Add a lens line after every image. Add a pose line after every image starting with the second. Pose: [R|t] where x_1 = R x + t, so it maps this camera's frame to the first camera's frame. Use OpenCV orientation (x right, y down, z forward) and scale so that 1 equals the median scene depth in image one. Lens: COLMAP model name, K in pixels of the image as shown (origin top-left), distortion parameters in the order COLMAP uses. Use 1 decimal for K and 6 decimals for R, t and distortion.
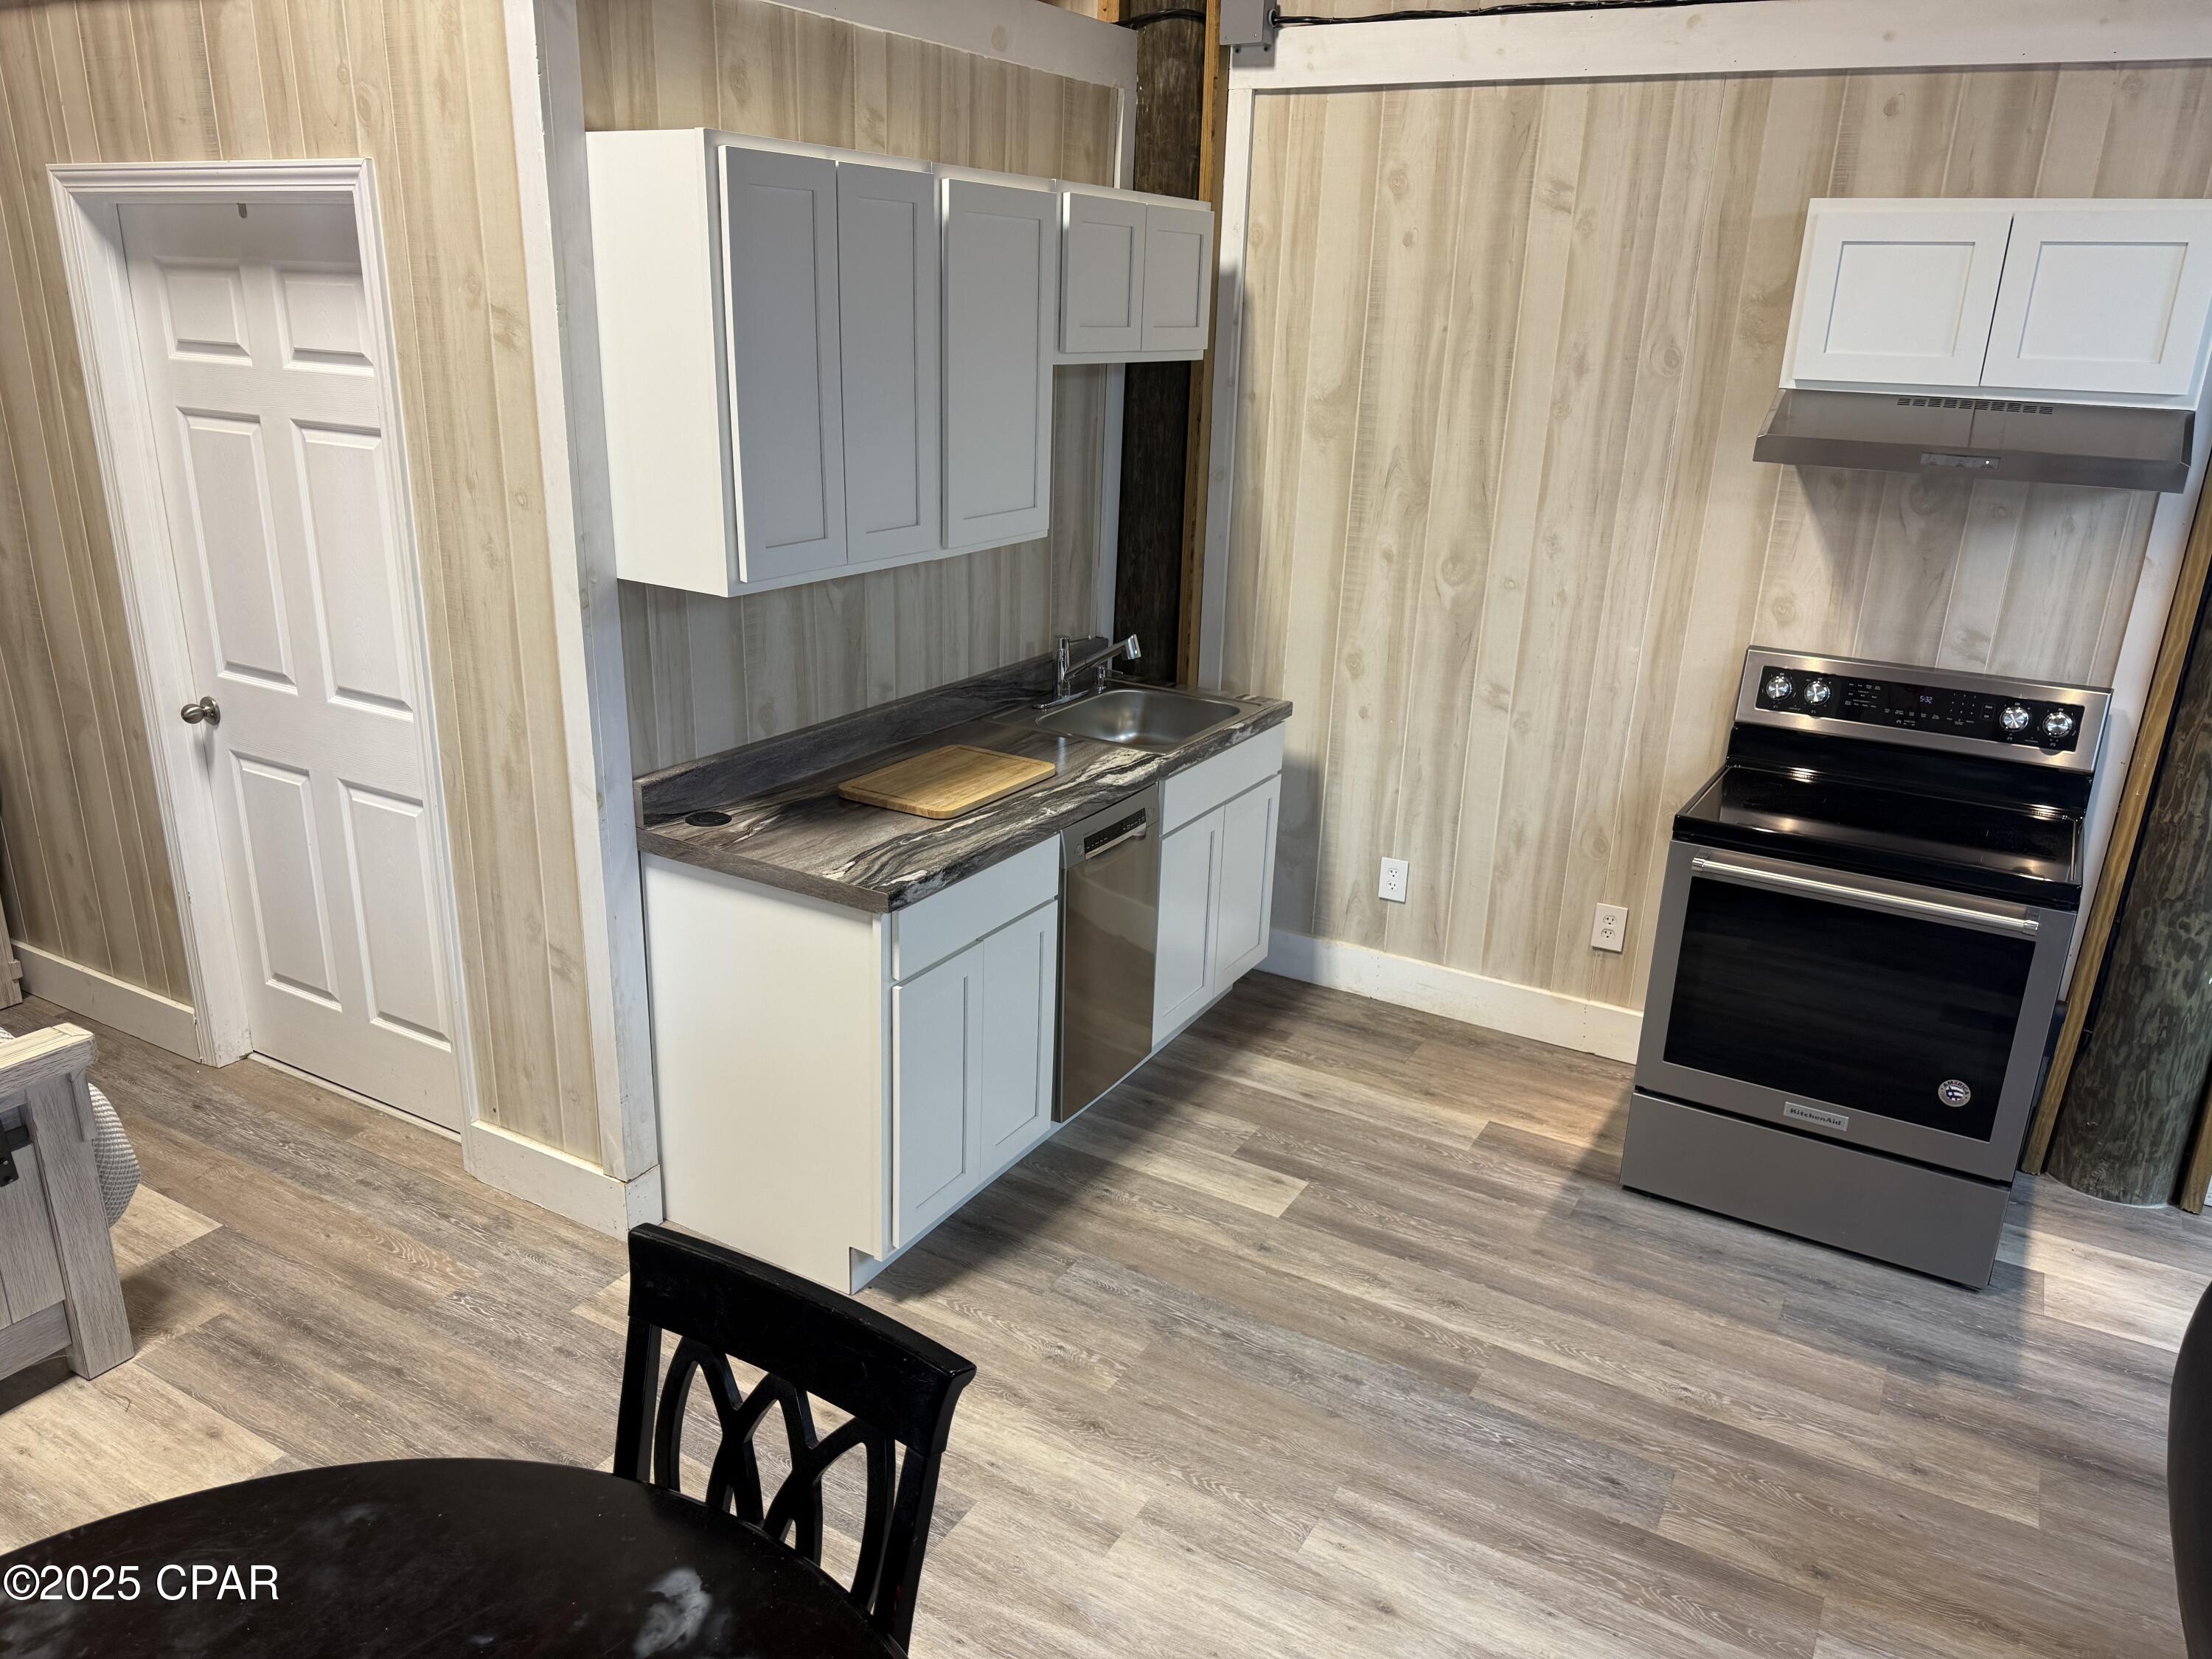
lens RADIAL K [[1578.0, 0, 1106.0], [0, 1578.0, 829.5], [0, 0, 1]] dist [0.139293, -0.202582]
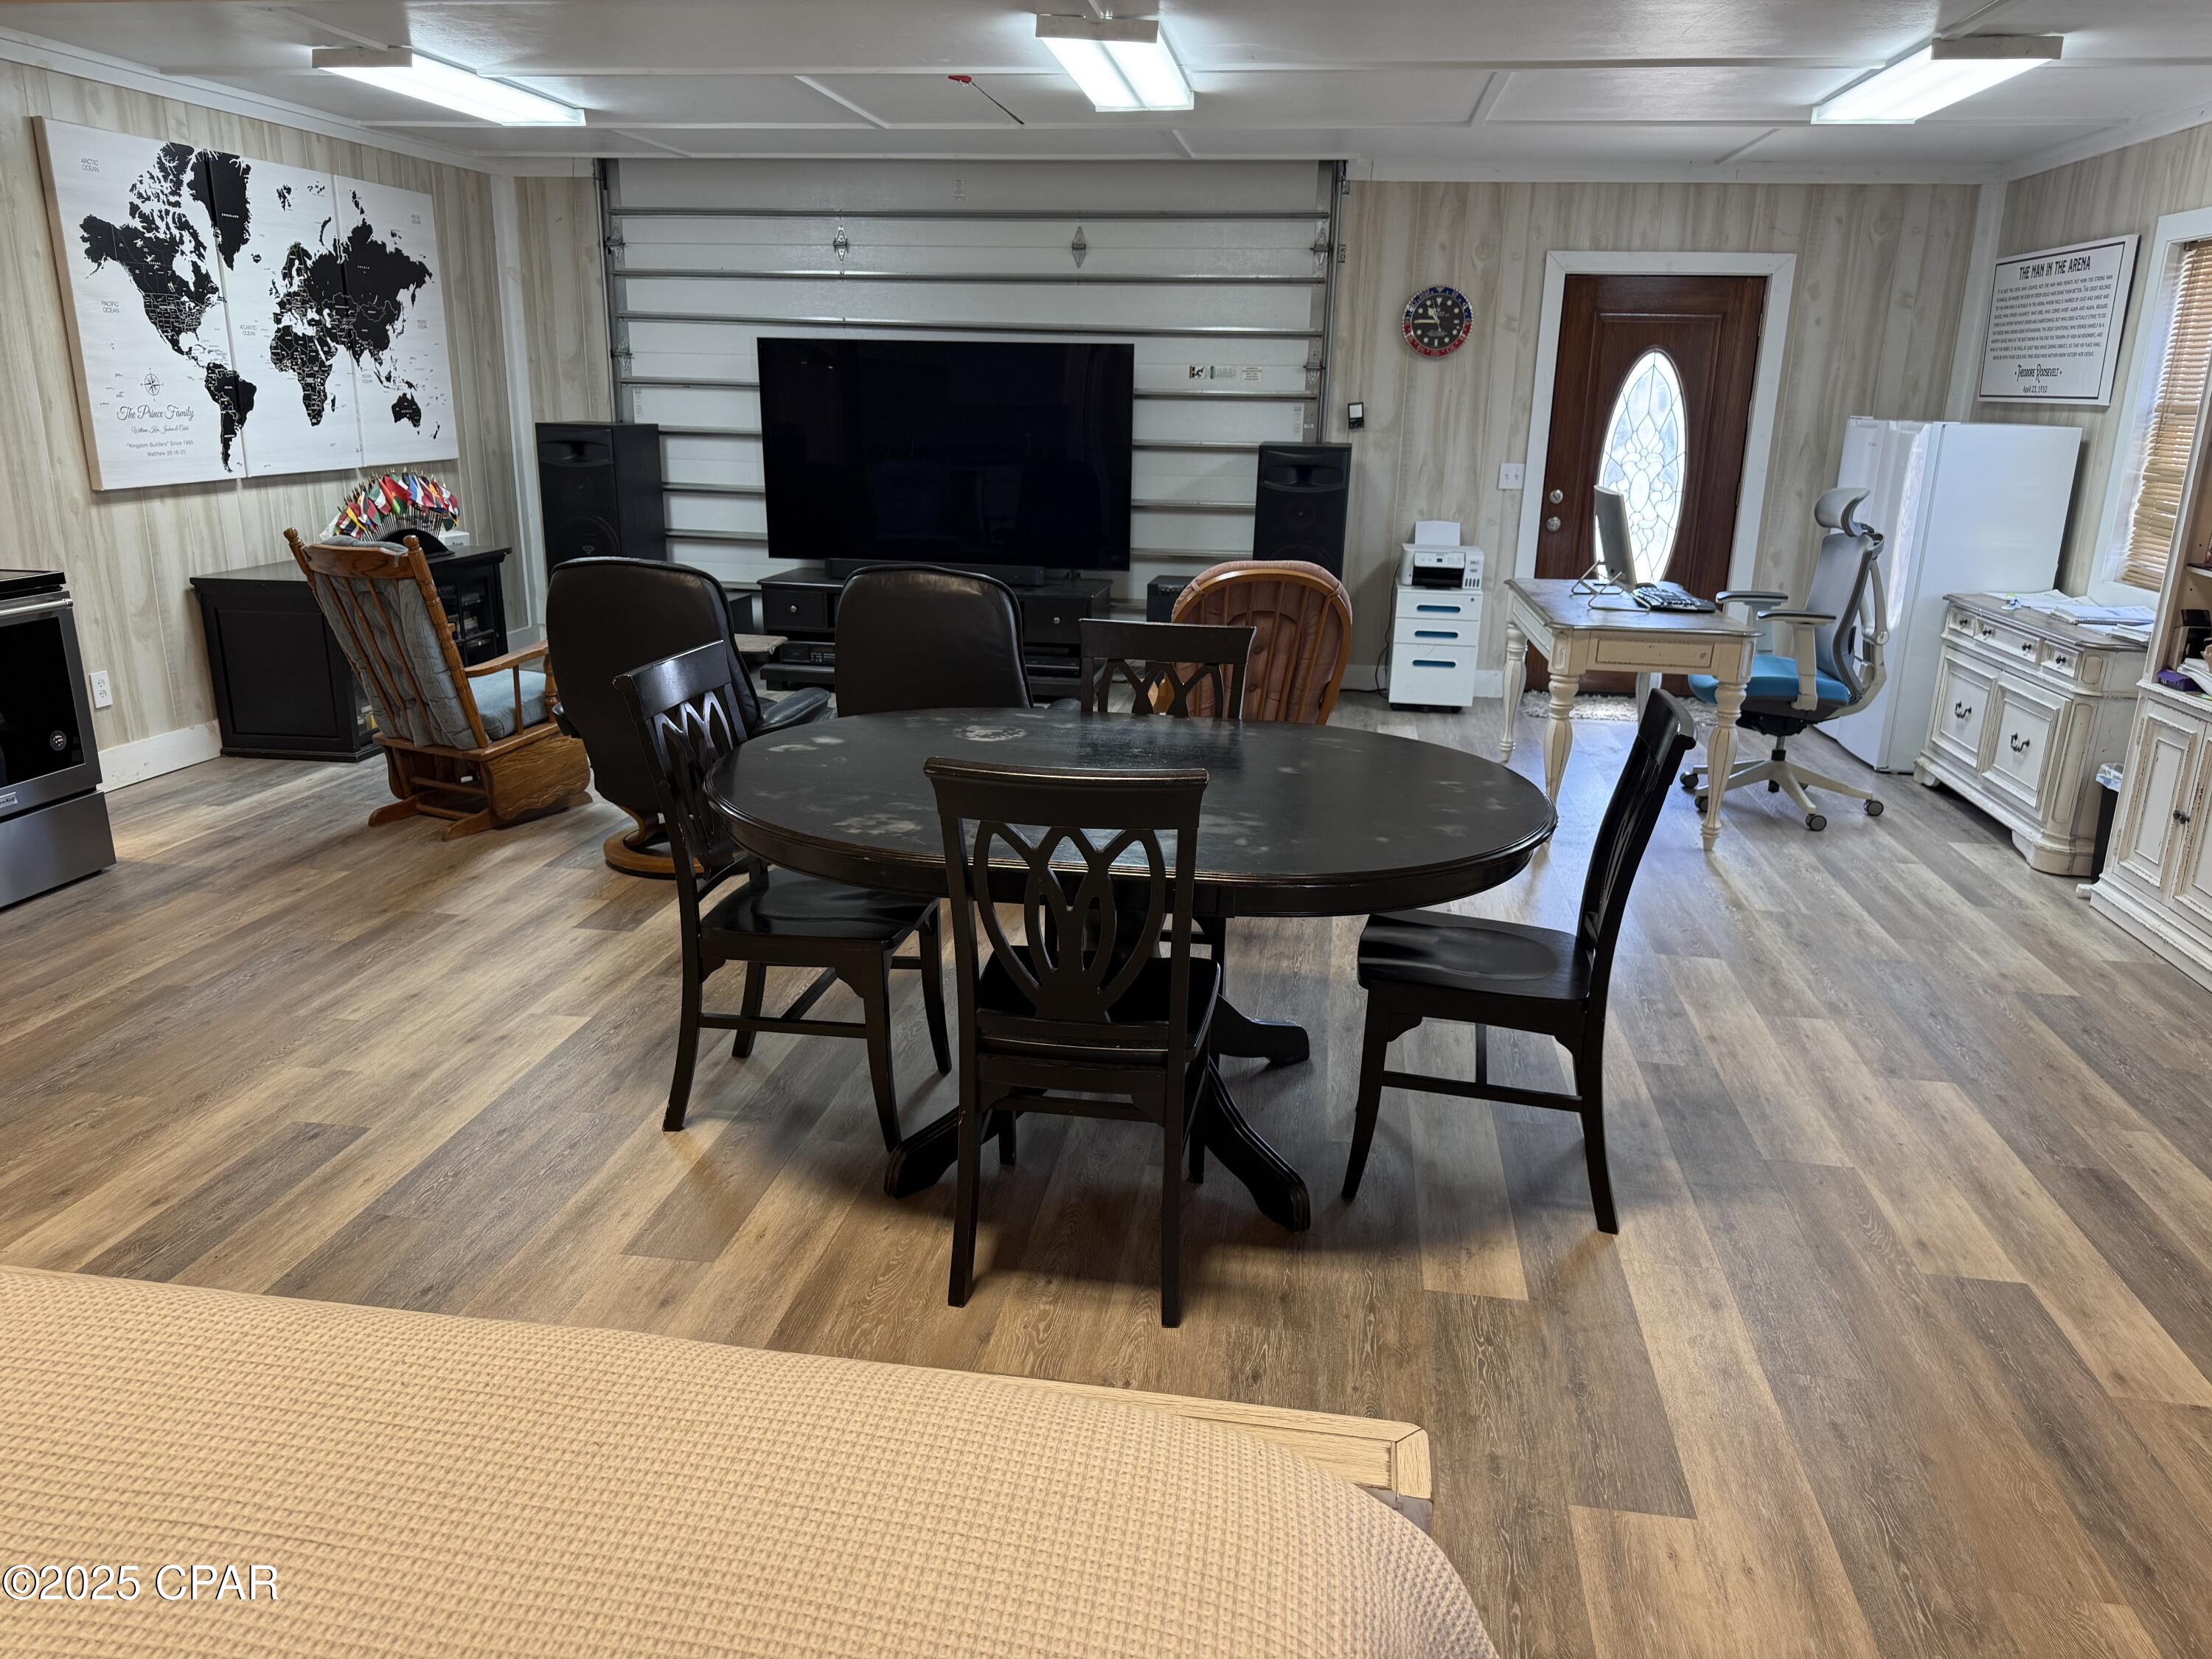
lens RADIAL K [[1572.0, 0, 1106.0], [0, 1572.0, 829.5], [0, 0, 1]] dist [-0.004826, -0.003392]
pose [[-0.355927, -0.296567, 0.886208, -0.849896], [0.263878, 0.877824, 0.399742, -0.063901], [-0.896484, 0.376130, -0.234184, 0.412692]]
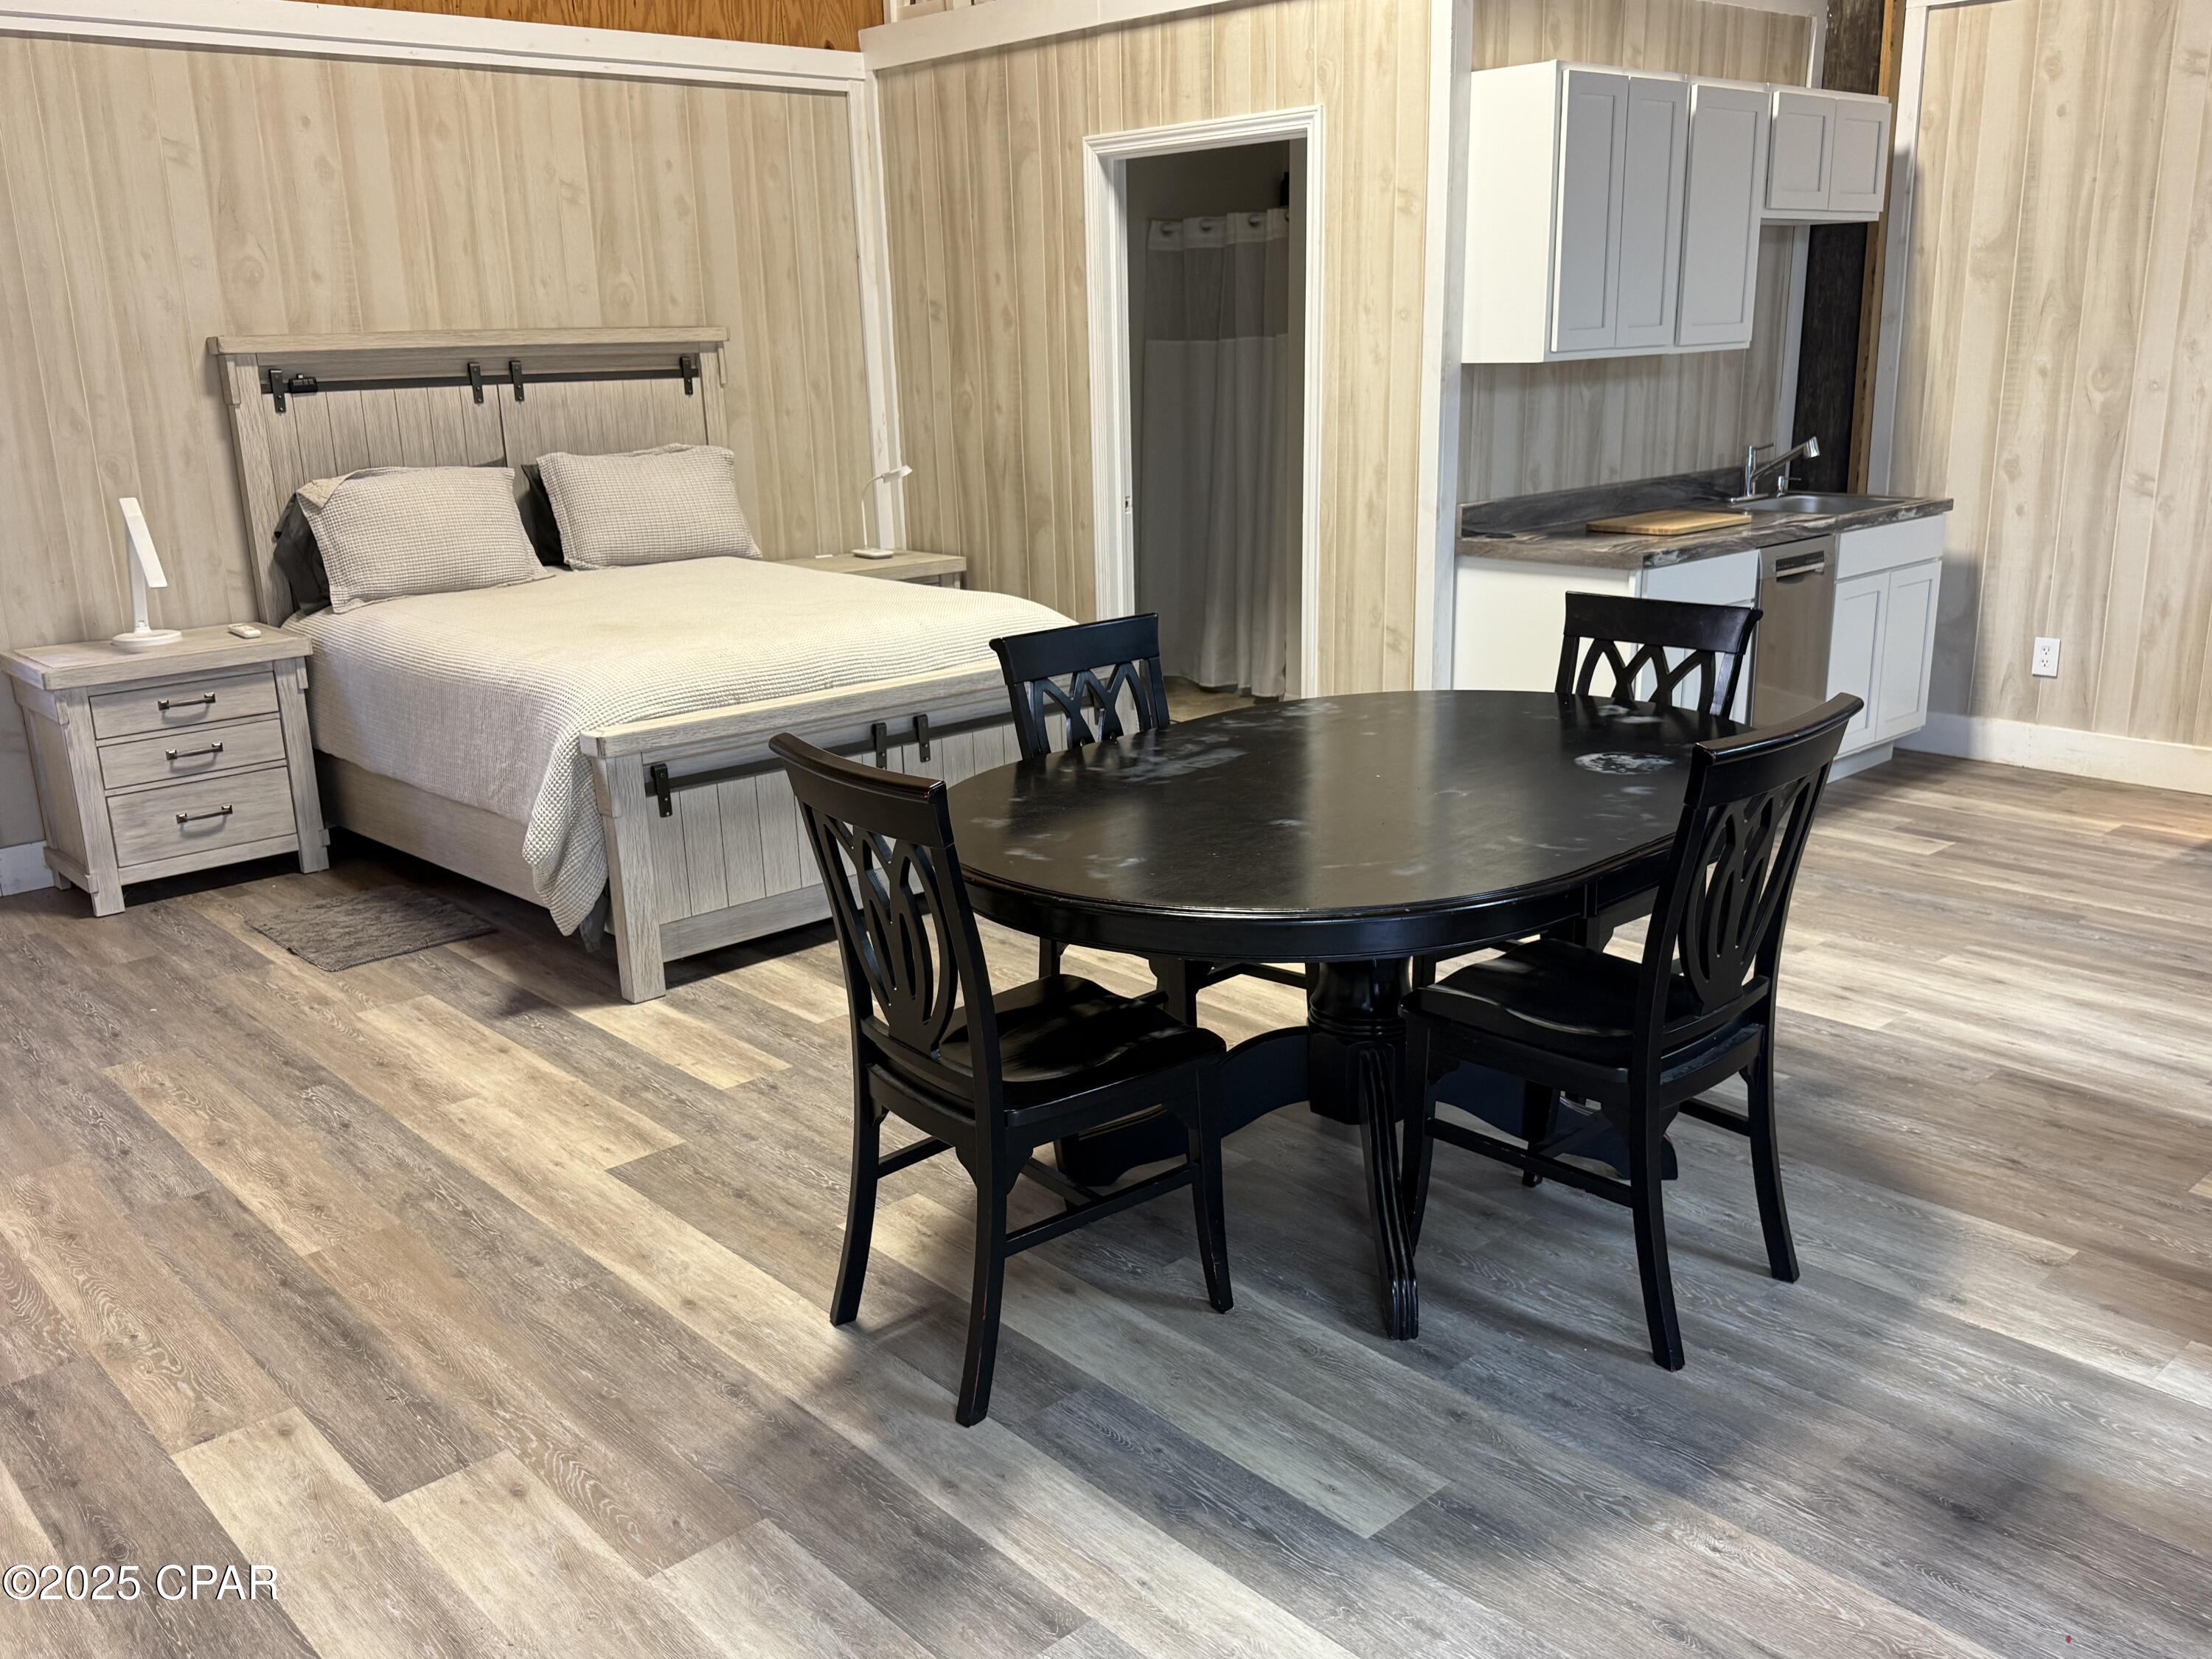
lens RADIAL K [[1844.4, 0, 1106.0], [0, 1844.4, 829.5], [0, 0, 1]] dist [0.050076, -0.080336]
pose [[0.949622, 0.026561, -0.312270, -0.046754], [-0.043010, 0.998019, -0.045906, 0.275344], [0.310433, 0.057024, 0.948883, -0.538795]]
